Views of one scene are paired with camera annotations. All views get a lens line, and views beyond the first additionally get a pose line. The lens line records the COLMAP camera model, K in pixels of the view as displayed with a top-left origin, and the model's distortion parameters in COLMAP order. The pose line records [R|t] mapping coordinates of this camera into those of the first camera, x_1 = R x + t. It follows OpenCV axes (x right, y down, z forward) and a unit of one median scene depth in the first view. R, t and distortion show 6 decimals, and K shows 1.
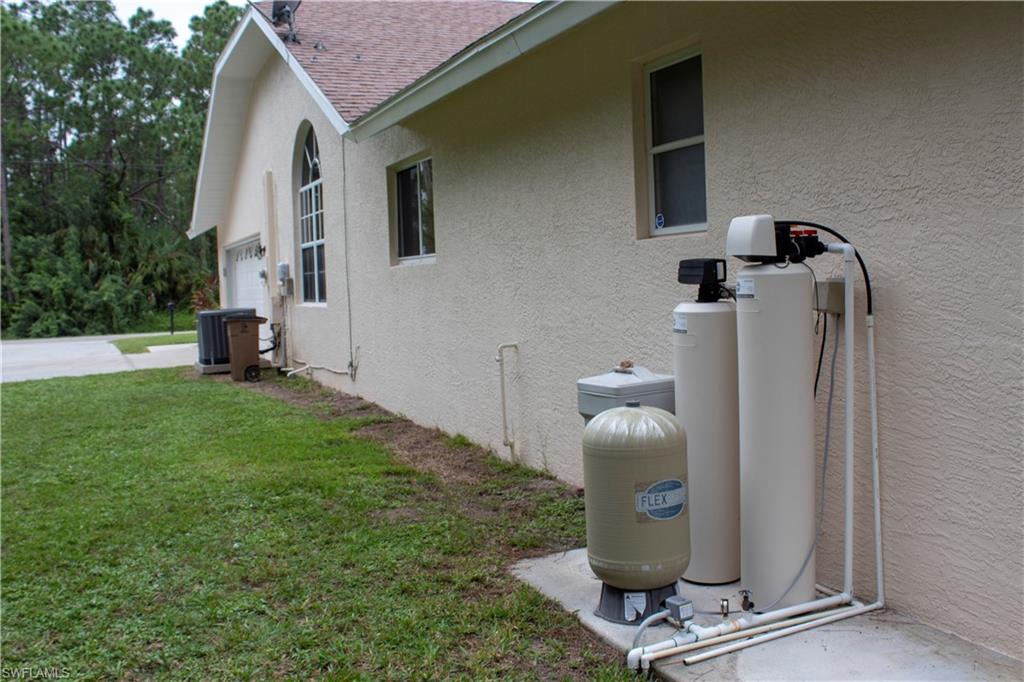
lens RADIAL K [[1005.4, 0, 512.0], [0, 1005.4, 340.5], [0, 0, 1]] dist [-0.085490, 0.000000]
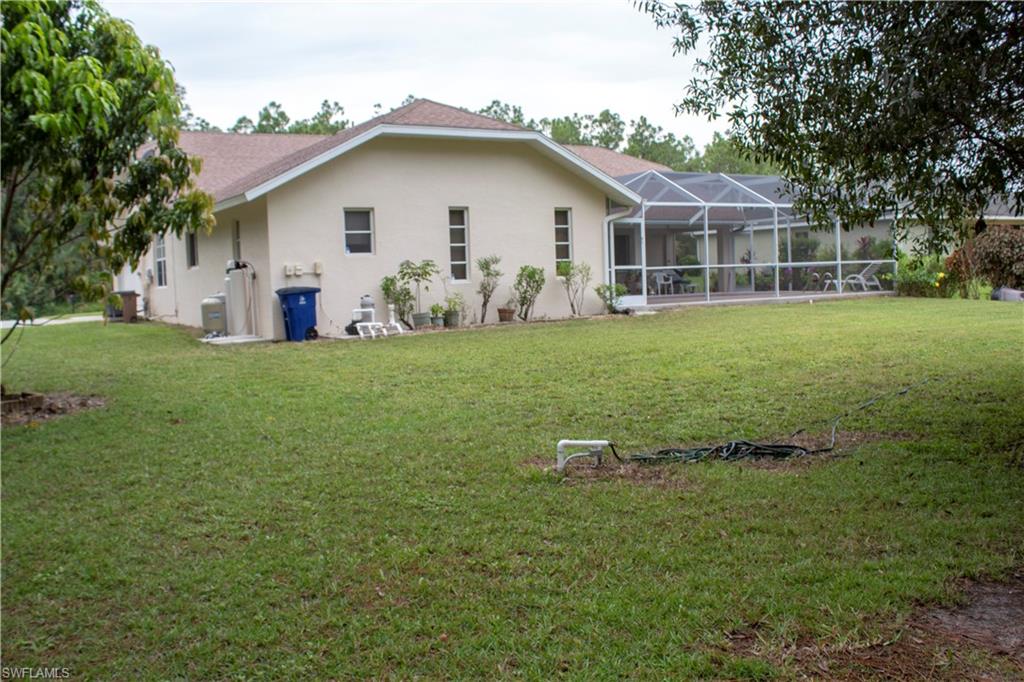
lens RADIAL K [[1005.4, 0, 512.2], [0, 1005.4, 340.7], [0, 0, 1]] dist [-0.085490, 0.000000]
pose [[0.993636, -0.007808, 0.112364, 0.284557], [0.007898, 0.999969, -0.000359, 0.078912], [-0.112358, 0.001244, 0.993667, -1.117756]]
